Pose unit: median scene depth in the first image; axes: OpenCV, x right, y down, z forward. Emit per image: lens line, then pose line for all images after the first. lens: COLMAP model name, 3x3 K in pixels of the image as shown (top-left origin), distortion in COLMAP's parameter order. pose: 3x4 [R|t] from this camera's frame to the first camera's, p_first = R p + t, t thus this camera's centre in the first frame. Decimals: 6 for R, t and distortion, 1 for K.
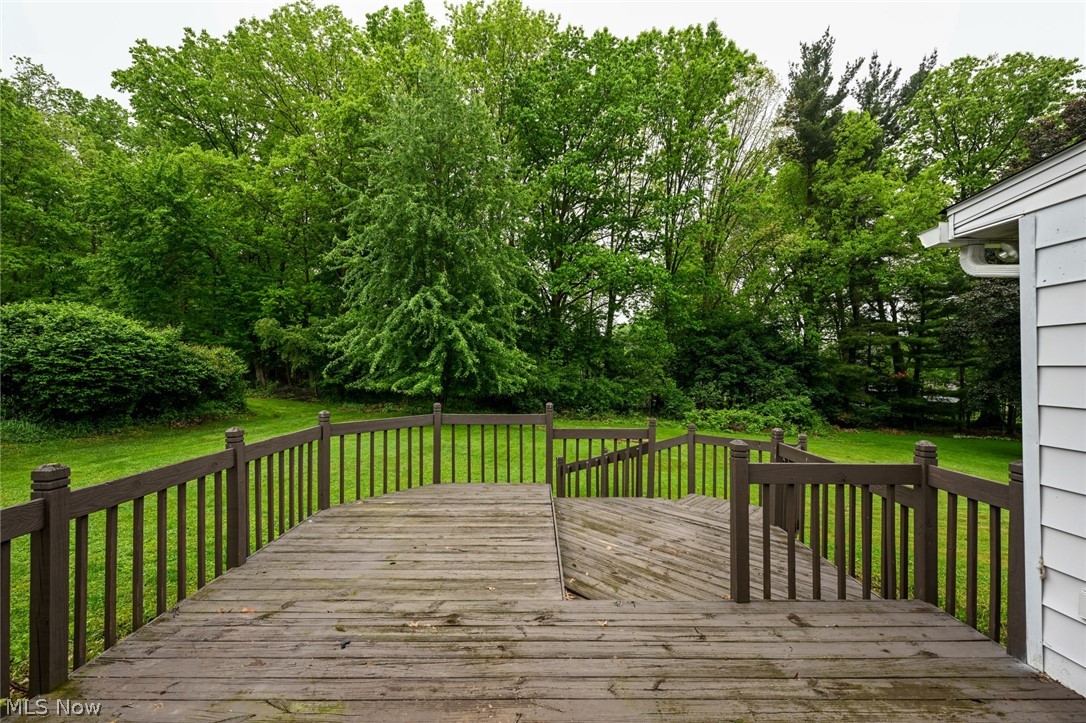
lens RADIAL K [[435.4, 0, 546.5], [0, 435.4, 363.2], [0, 0, 1]] dist [0.000058, -0.000106]
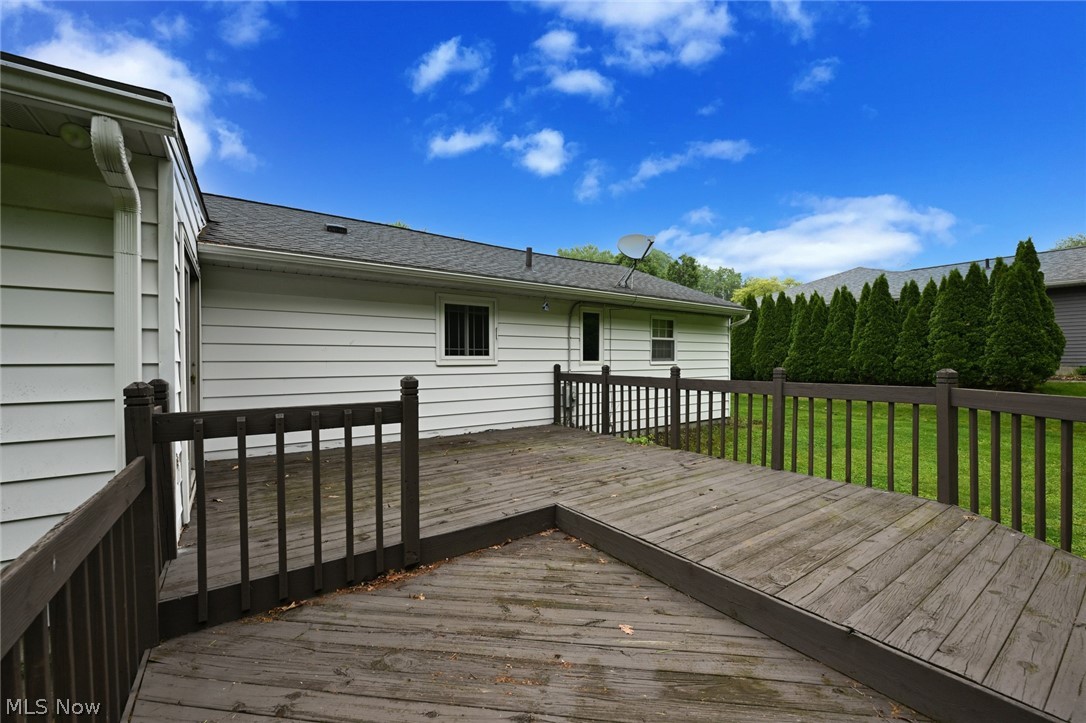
lens RADIAL K [[435.4, 0, 546.7], [0, 435.4, 365.2], [0, 0, 1]] dist [0.000058, -0.000106]
pose [[-0.828082, 0.007140, -0.560561, 0.253228], [0.003951, 0.999968, 0.006901, 0.051047], [0.560593, 0.003500, -0.828084, 0.680269]]
